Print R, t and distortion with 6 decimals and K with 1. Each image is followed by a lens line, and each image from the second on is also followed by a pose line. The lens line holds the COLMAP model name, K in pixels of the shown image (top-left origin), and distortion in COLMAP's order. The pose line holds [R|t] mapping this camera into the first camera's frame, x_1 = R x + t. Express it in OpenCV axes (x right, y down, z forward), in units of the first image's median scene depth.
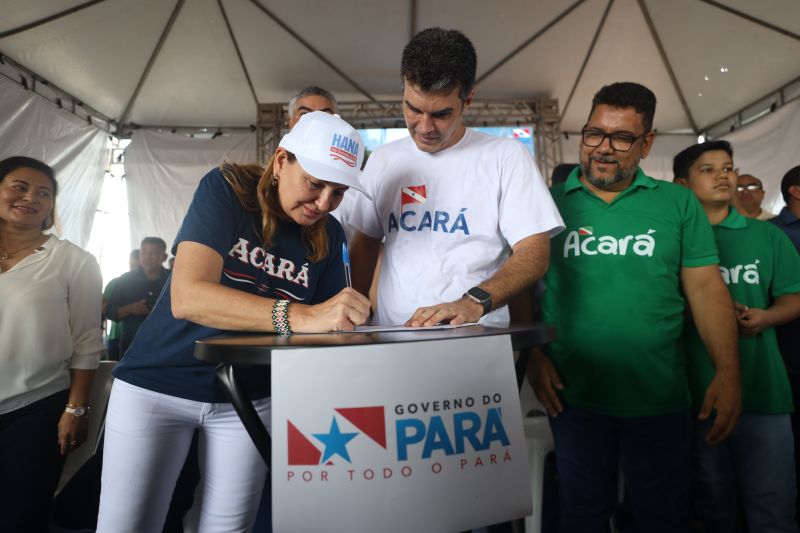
lens RADIAL K [[459.3, 0, 405.2], [0, 459.3, 265.5], [0, 0, 1]] dist [-0.025226, 0.018988]
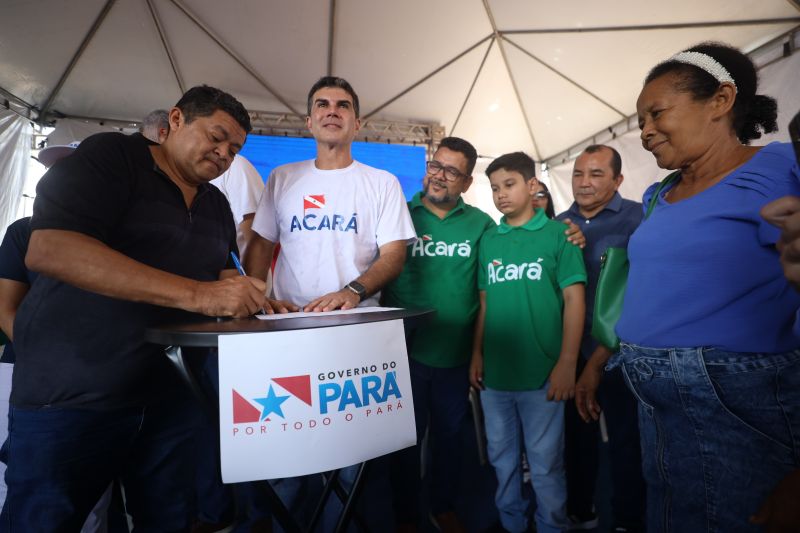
lens RADIAL K [[374.1, 0, 407.9], [0, 374.1, 265.8], [0, 0, 1]] dist [-0.039470, 0.013007]
pose [[0.973387, 0.014357, 0.228716, -0.019627], [-0.021693, 0.999327, 0.029596, -0.047121], [-0.228137, -0.033770, 0.973043, -0.107066]]
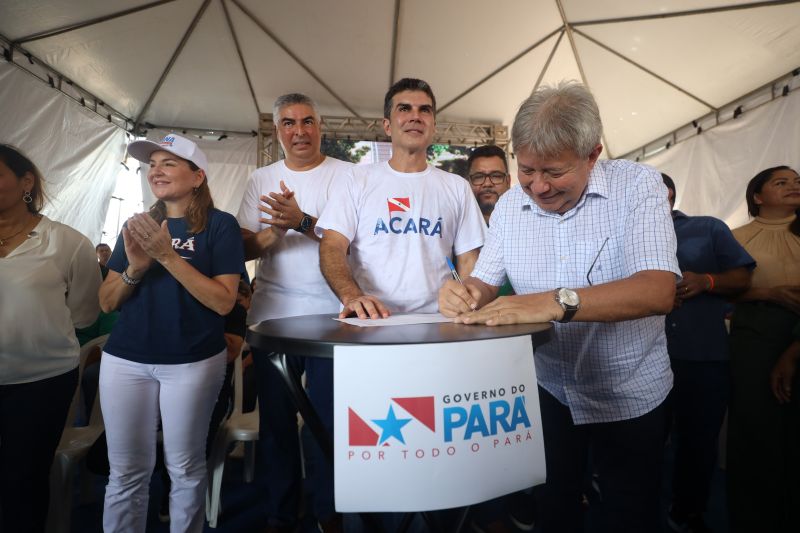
lens RADIAL K [[374.1, 0, 408.2], [0, 374.1, 268.8], [0, 0, 1]] dist [-0.039470, 0.013007]
pose [[0.995506, 0.035936, 0.087614, -0.193625], [-0.039213, 0.998584, 0.035963, -0.046785], [-0.086197, -0.039237, 0.995505, 0.066971]]
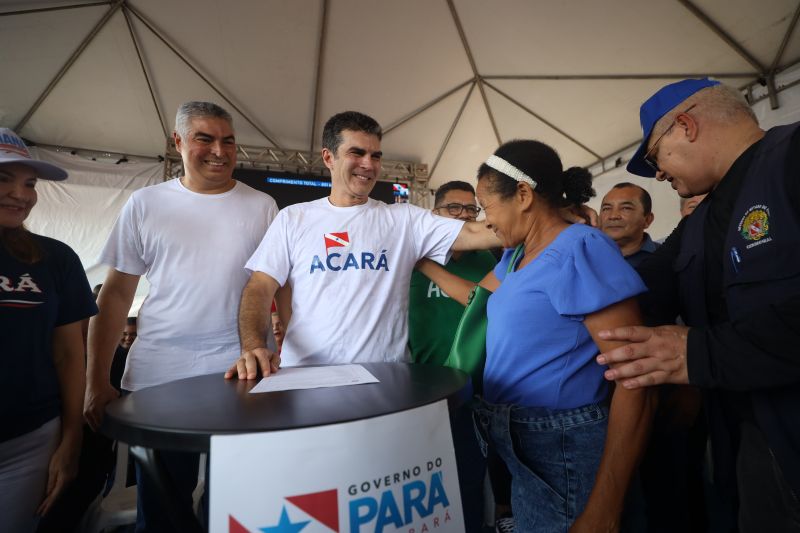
lens RADIAL K [[374.1, 0, 410.3], [0, 374.1, 269.0], [0, 0, 1]] dist [-0.039470, 0.013007]
pose [[0.957228, 0.038120, 0.286813, -0.133121], [-0.023341, 0.998226, -0.054773, -0.118511], [-0.288392, 0.045735, 0.956420, 0.159415]]
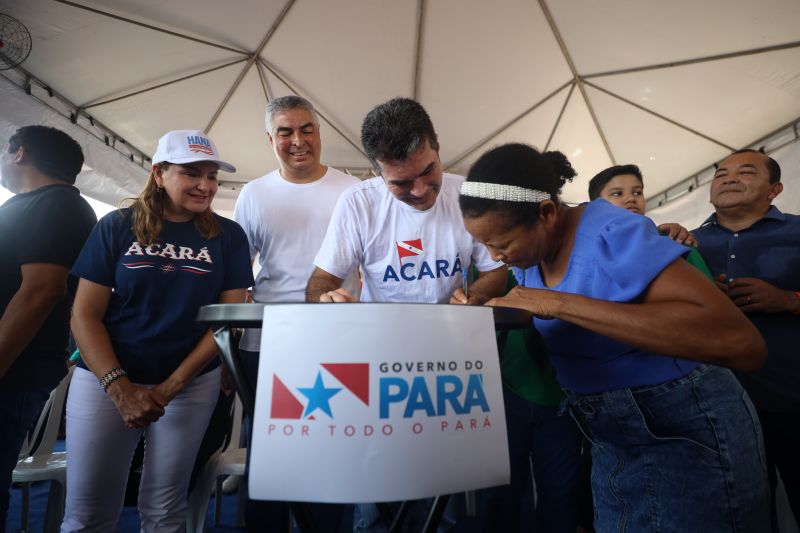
lens RADIAL K [[374.1, 0, 402.5], [0, 374.1, 262.1], [0, 0, 1]] dist [-0.039470, 0.013007]
pose [[0.998801, 0.048372, 0.007537, 0.010597], [-0.047249, 0.992779, -0.110261, 0.160188], [-0.012816, 0.109772, 0.993874, 0.138457]]
